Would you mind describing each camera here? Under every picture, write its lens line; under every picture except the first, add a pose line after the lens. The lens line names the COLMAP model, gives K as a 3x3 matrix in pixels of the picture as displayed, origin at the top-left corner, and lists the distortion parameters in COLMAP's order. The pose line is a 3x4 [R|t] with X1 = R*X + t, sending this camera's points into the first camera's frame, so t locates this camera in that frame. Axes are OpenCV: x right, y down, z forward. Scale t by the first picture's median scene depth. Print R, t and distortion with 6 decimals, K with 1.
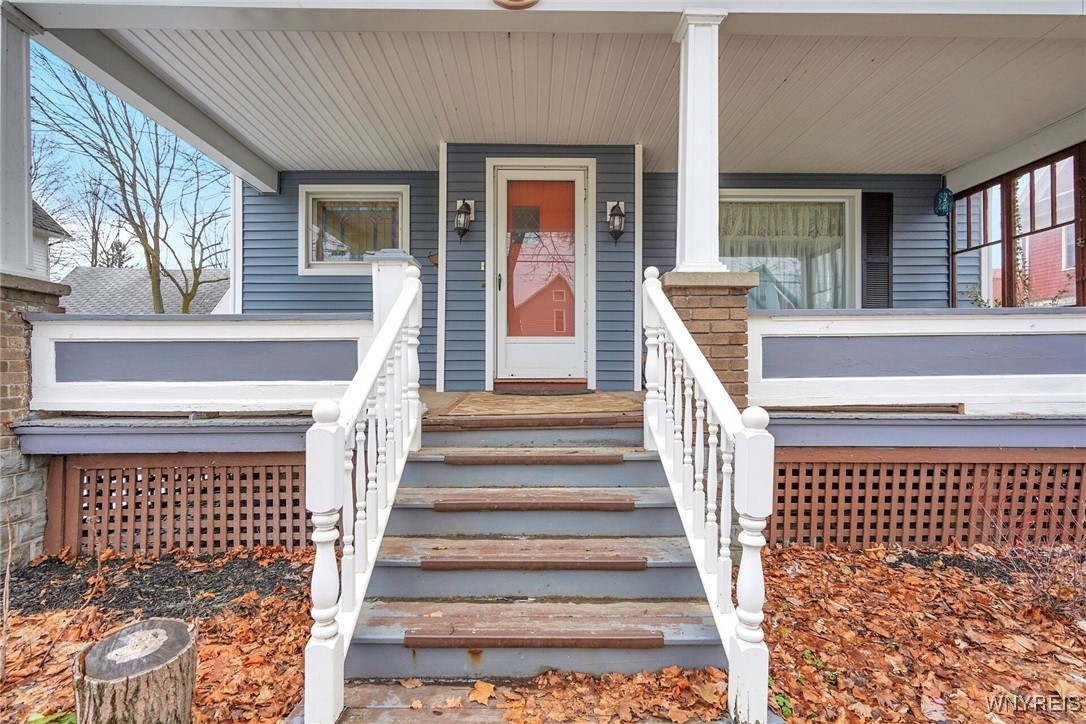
lens RADIAL K [[506.5, 0, 542.3], [0, 506.5, 366.4], [0, 0, 1]] dist [-0.001282, 0.000050]
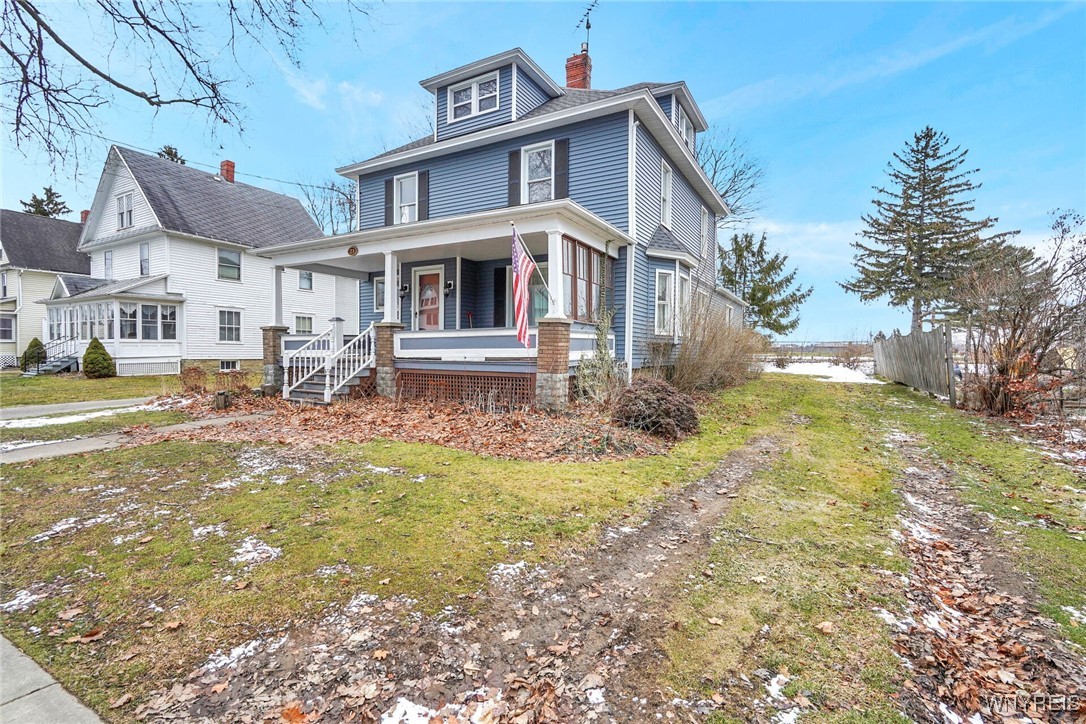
lens RADIAL K [[506.5, 0, 541.3], [0, 506.5, 358.9], [0, 0, 1]] dist [-0.001282, 0.000050]
pose [[0.863462, 0.011735, -0.504277, 2.913632], [-0.001819, 0.999795, 0.020152, 0.012058], [0.504410, -0.016484, 0.863307, -1.519132]]
